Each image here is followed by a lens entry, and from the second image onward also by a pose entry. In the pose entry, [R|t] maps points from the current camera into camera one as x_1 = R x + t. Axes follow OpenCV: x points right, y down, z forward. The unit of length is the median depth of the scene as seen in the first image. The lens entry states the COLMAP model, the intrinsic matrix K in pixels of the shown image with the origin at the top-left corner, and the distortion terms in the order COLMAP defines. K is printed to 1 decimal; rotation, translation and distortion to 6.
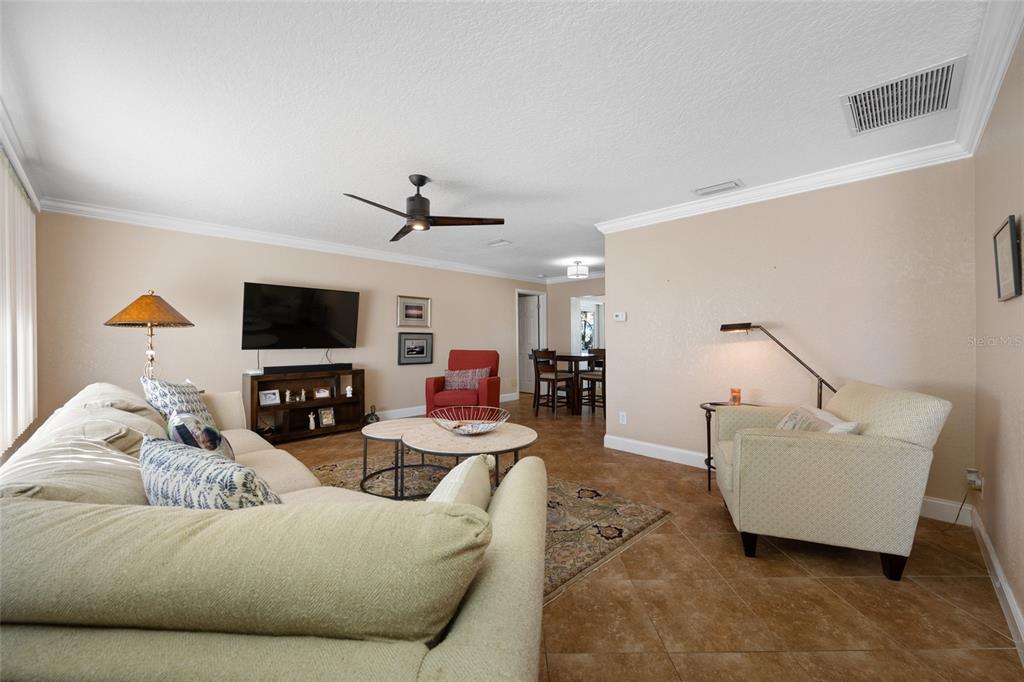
lens RADIAL K [[403.6, 0, 513.6], [0, 403.6, 342.3], [0, 0, 1]] dist [-0.001576, 0.000054]
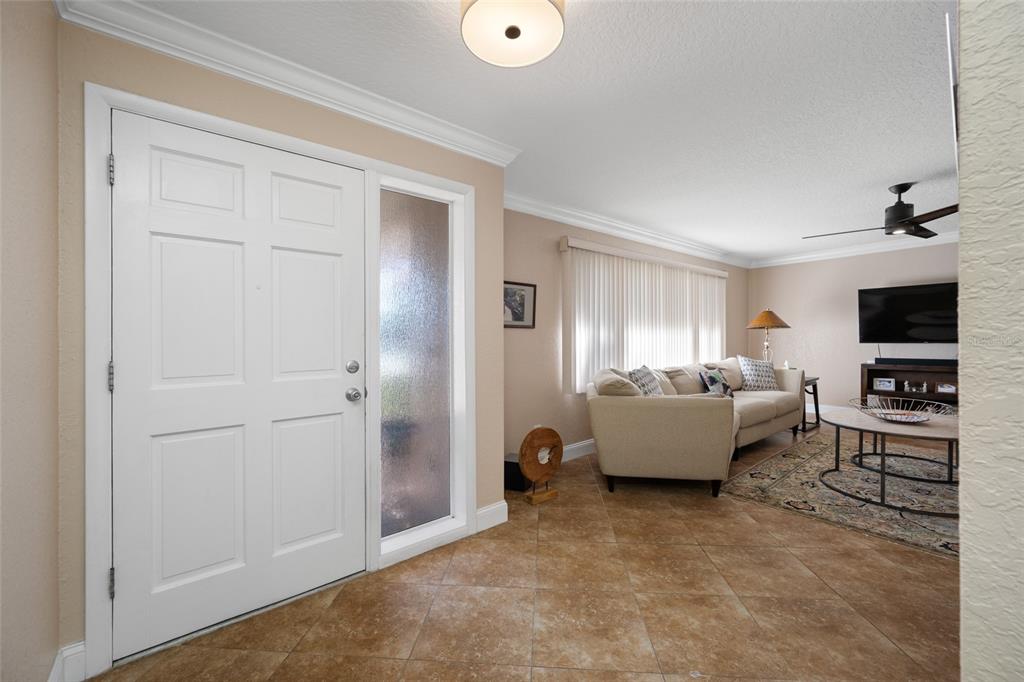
lens RADIAL K [[414.5, 0, 523.6], [0, 414.5, 341.5], [0, 0, 1]] dist [-0.000157, 0.000024]
pose [[-0.077921, 0.008537, -0.996923, 0.709082], [0.006590, 0.999946, 0.008048, -0.003865], [0.996938, -0.005943, -0.077973, 0.057070]]
